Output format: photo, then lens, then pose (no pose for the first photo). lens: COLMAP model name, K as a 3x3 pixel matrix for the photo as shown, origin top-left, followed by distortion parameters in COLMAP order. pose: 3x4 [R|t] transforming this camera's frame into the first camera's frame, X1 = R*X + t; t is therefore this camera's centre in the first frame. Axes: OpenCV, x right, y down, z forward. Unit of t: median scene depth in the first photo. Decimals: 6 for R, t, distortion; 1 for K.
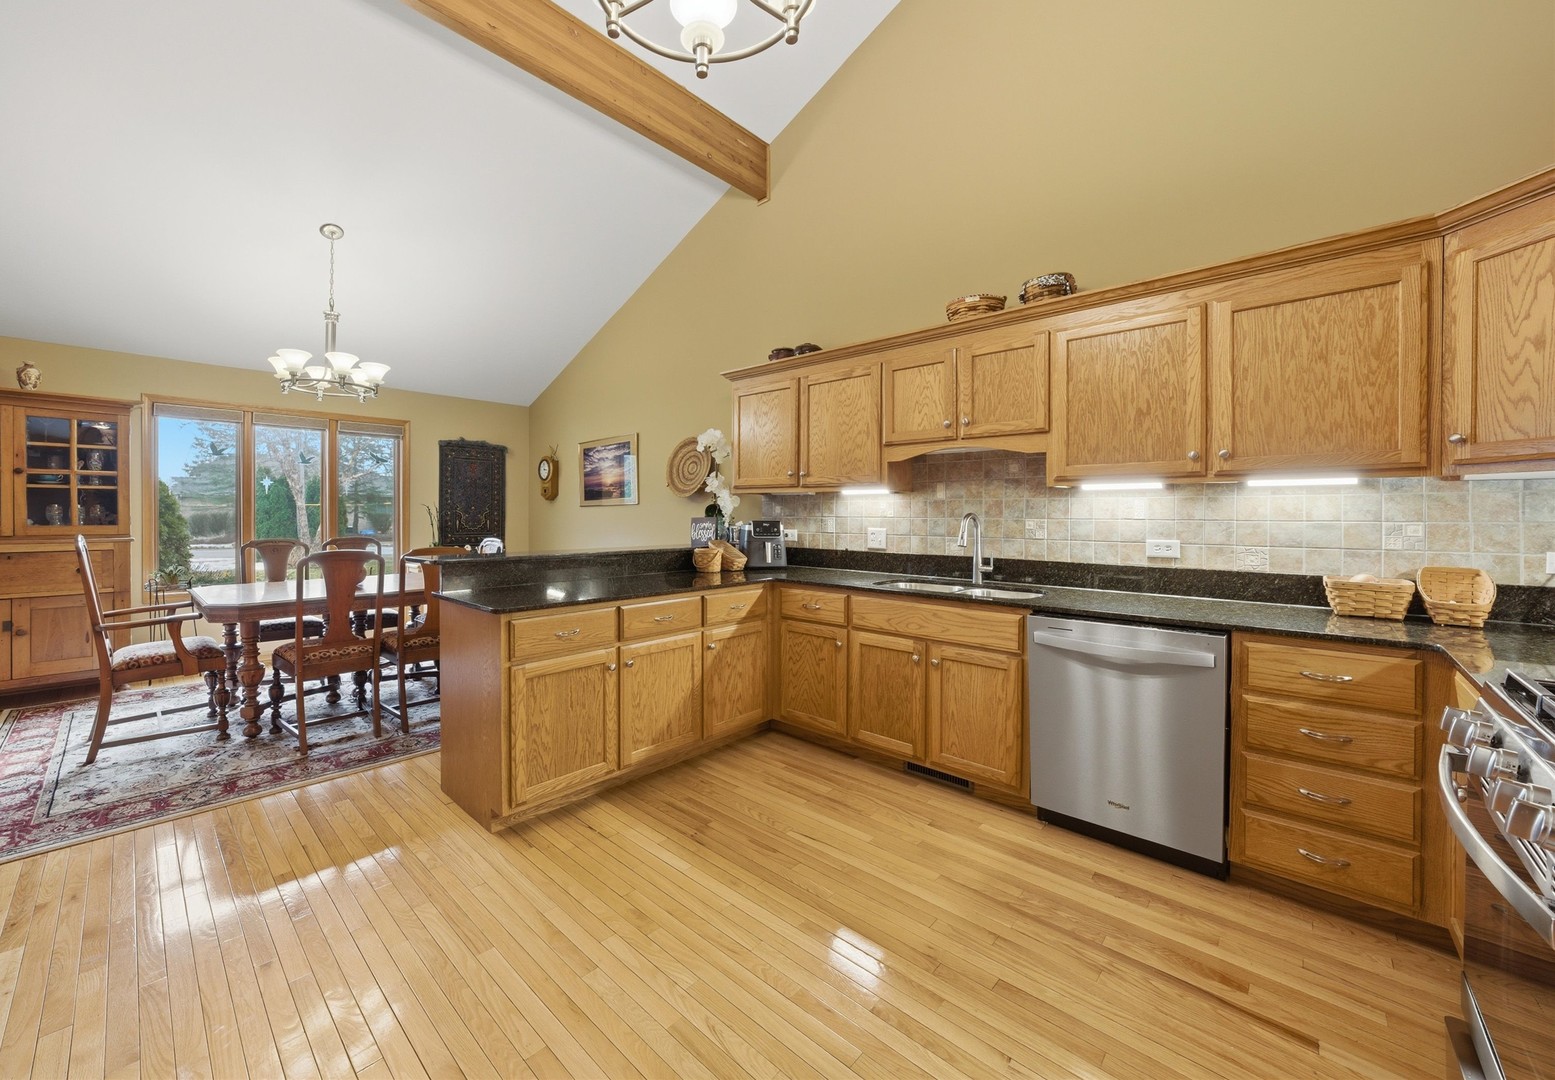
lens RADIAL K [[617.3, 0, 739.0], [0, 617.3, 514.4], [0, 0, 1]] dist [0.003613, 0.000600]
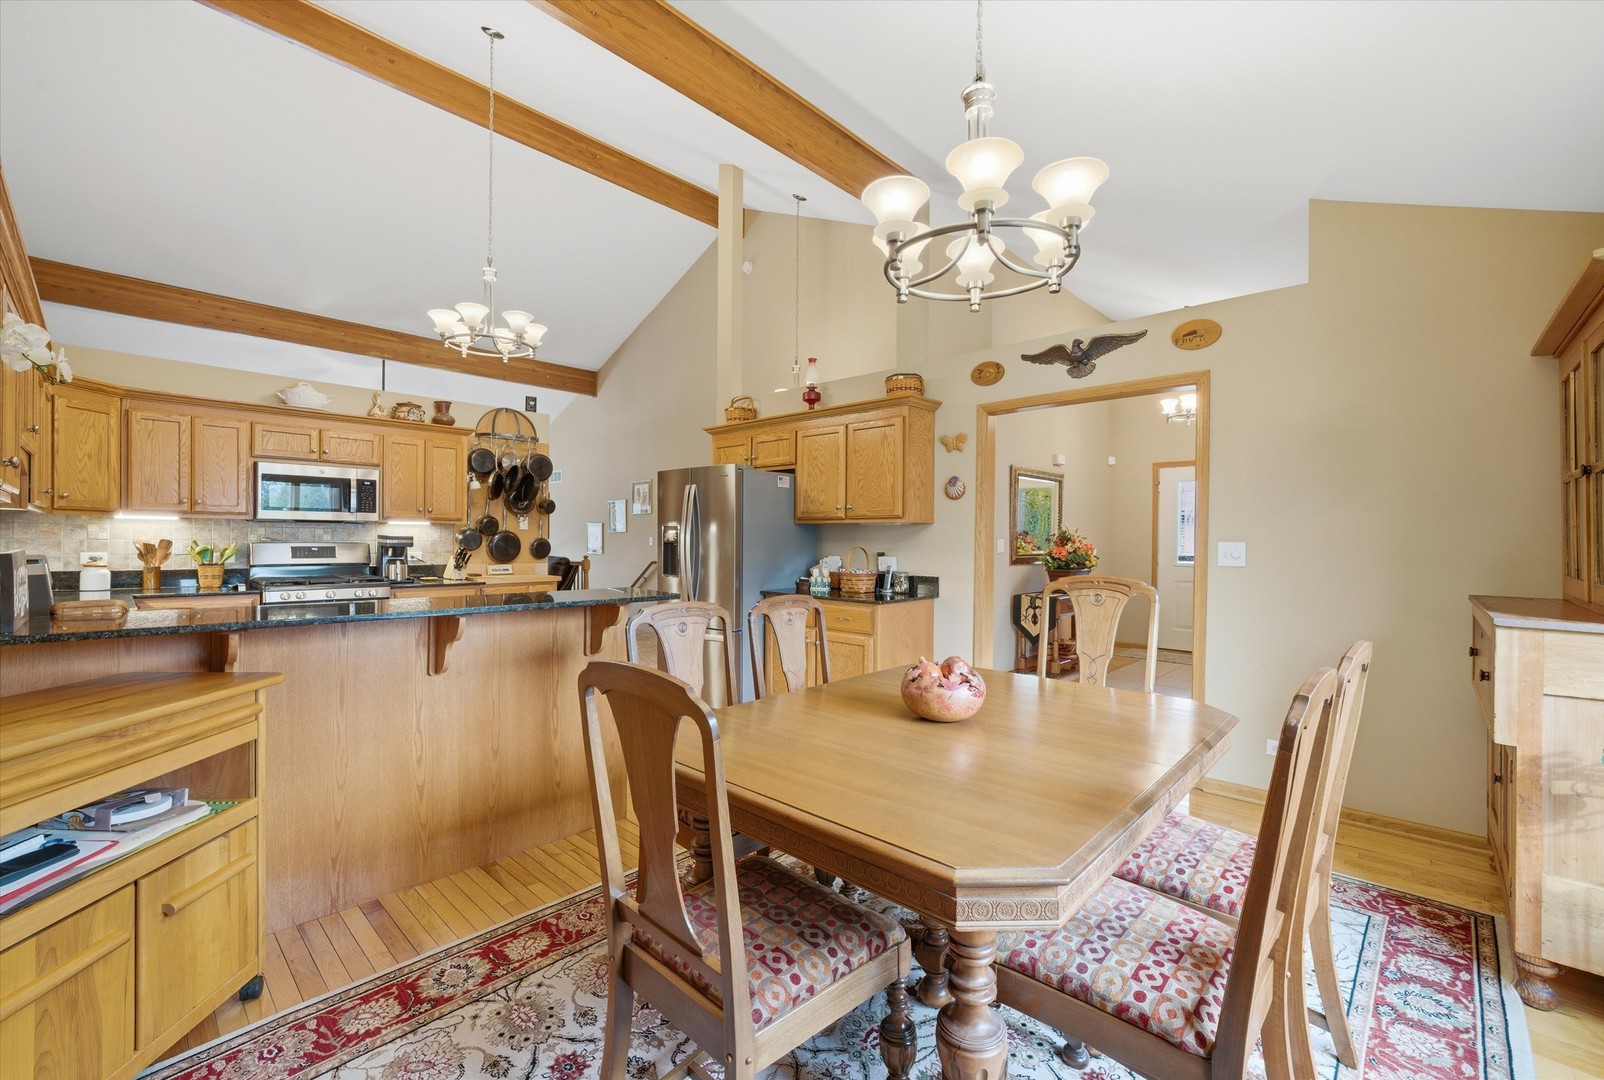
lens RADIAL K [[663.7, 0, 800.4], [0, 663.7, 541.1], [0, 0, 1]] dist [-0.002941, -0.000442]
pose [[-0.999623, -0.011954, 0.024722, -0.729591], [-0.011817, 0.999914, 0.005667, -0.012479], [-0.024788, 0.005373, -0.999678, 1.866230]]
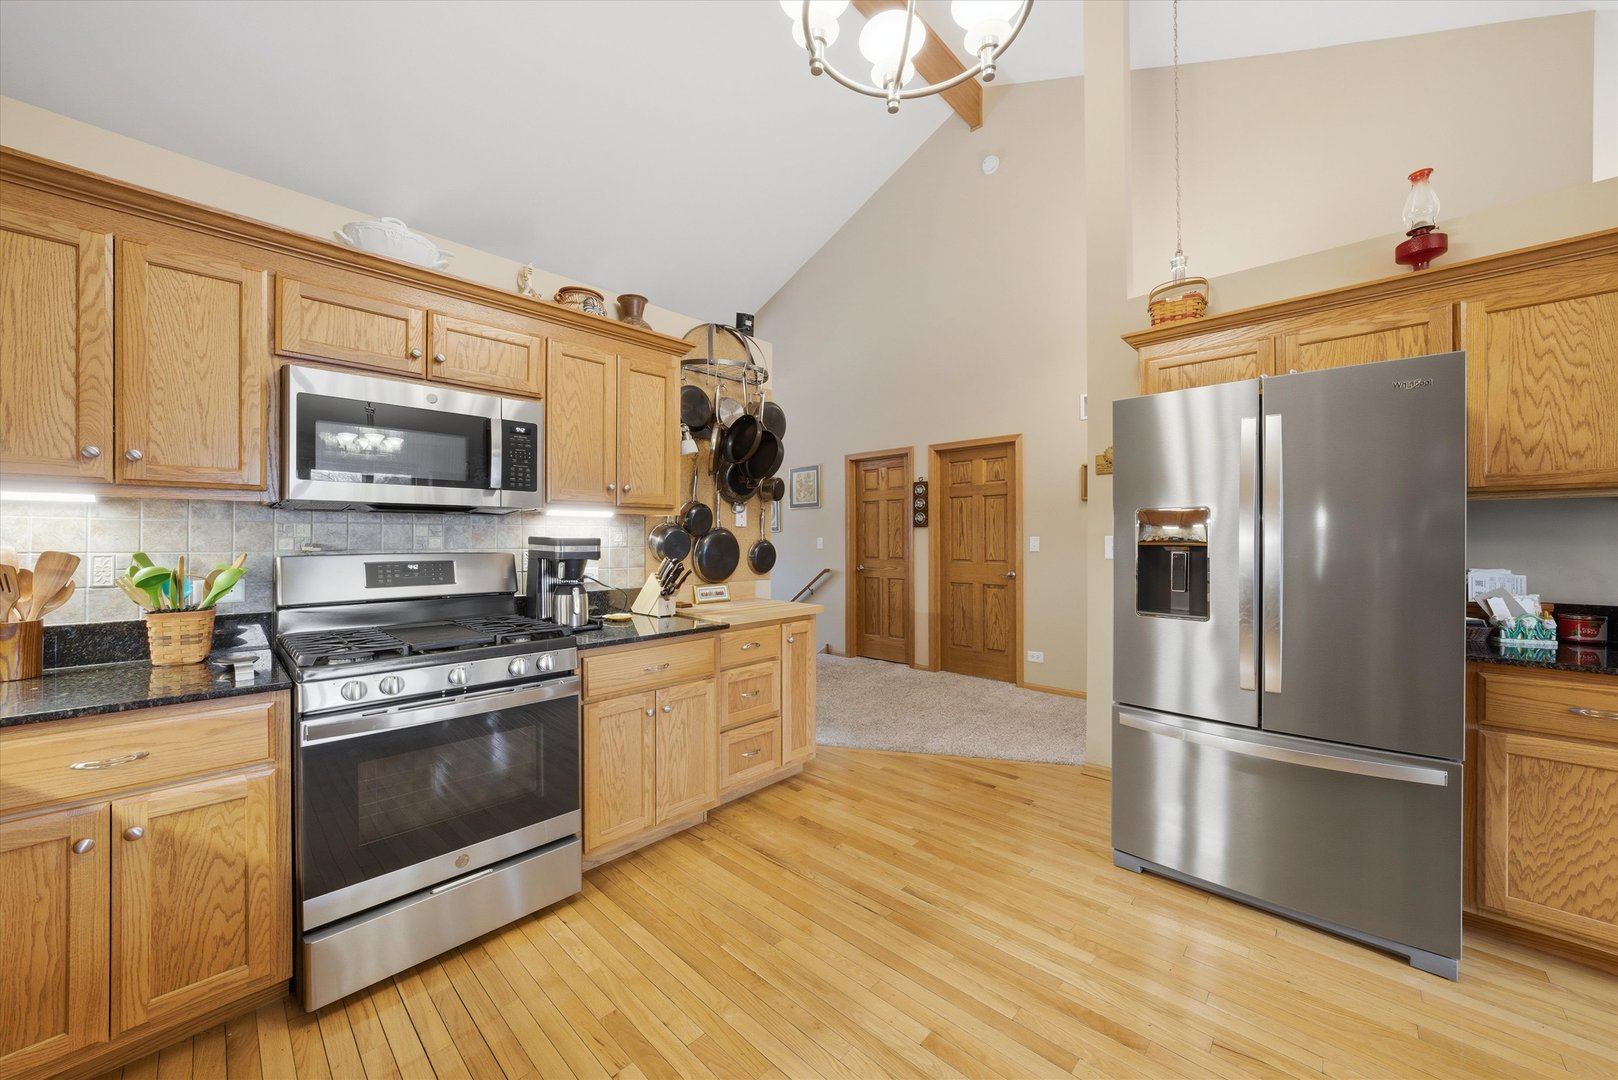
lens RADIAL K [[595.2, 0, 807.5], [0, 595.2, 538.4], [0, 0, 1]] dist [-0.003295, 0.000168]
pose [[-0.999830, -0.000578, 0.018418, 0.049896], [-0.000594, 0.999999, -0.000838, -0.002860], [-0.018418, -0.000849, -0.999830, 0.933307]]
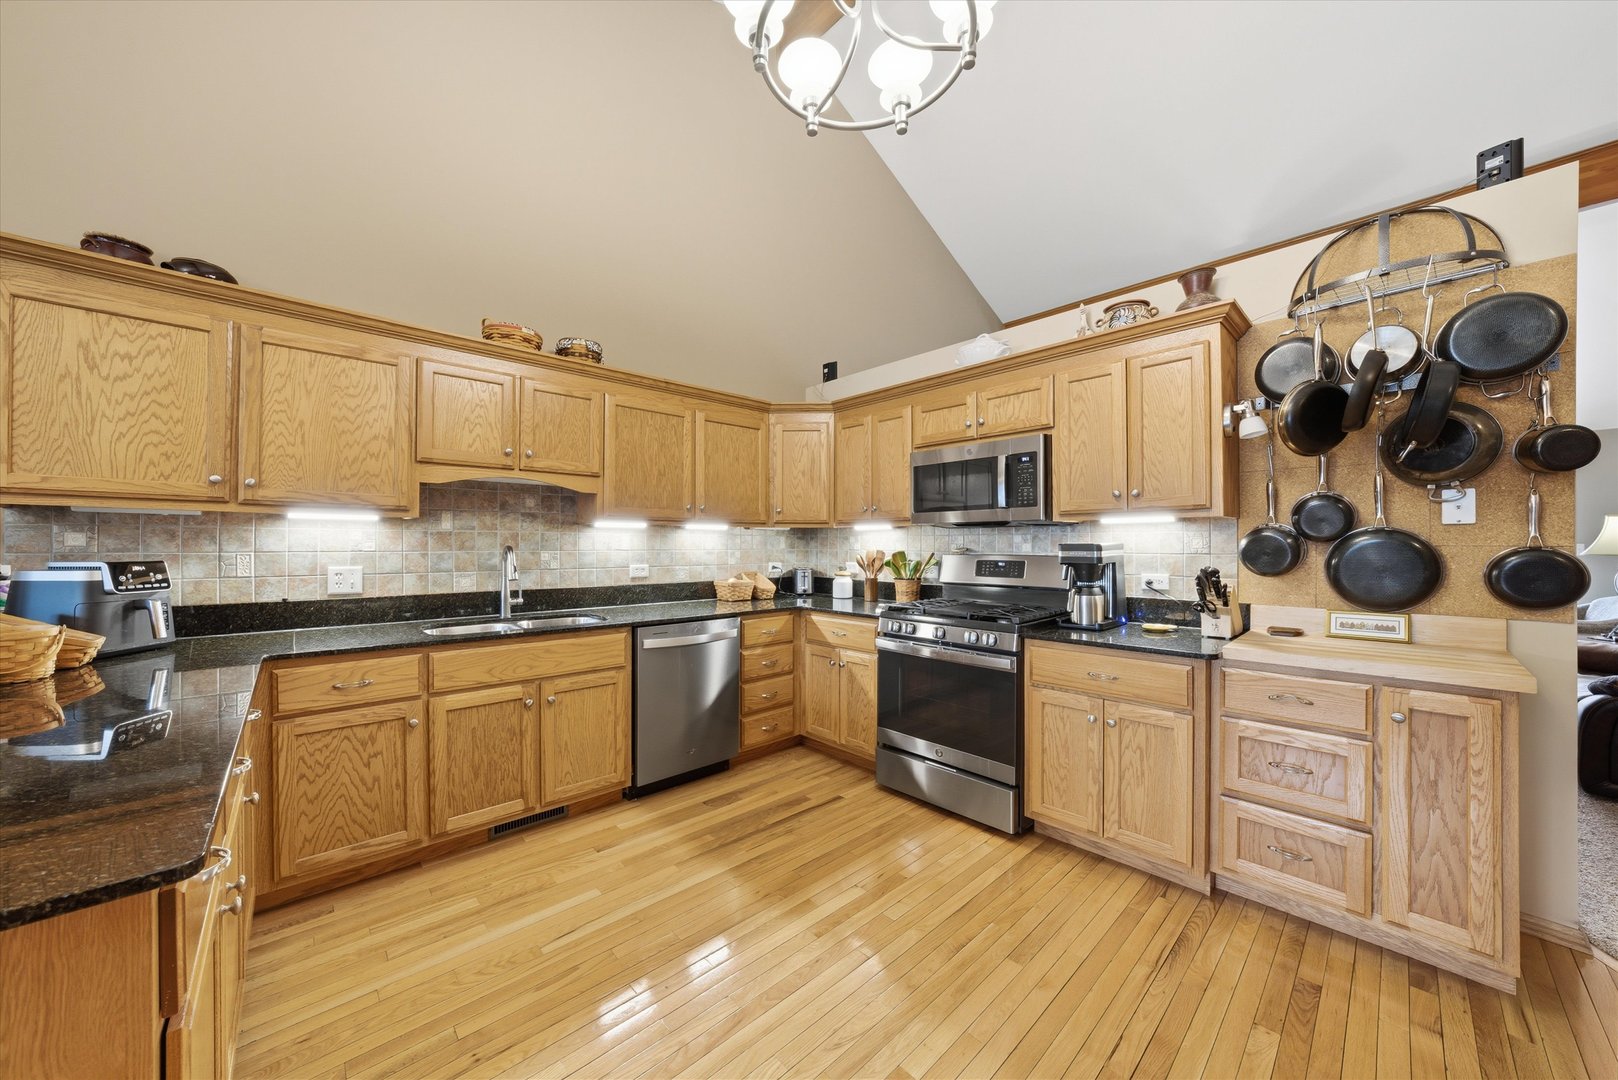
lens RADIAL K [[564.6, 0, 800.1], [0, 564.6, 541.4], [0, 0, 1]] dist [-0.001013, 0.000212]
pose [[0.072106, 0.004476, 0.997387, -0.490898], [0.001078, 0.999989, -0.004566, -0.004585], [-0.997396, 0.001404, 0.072101, 0.490609]]
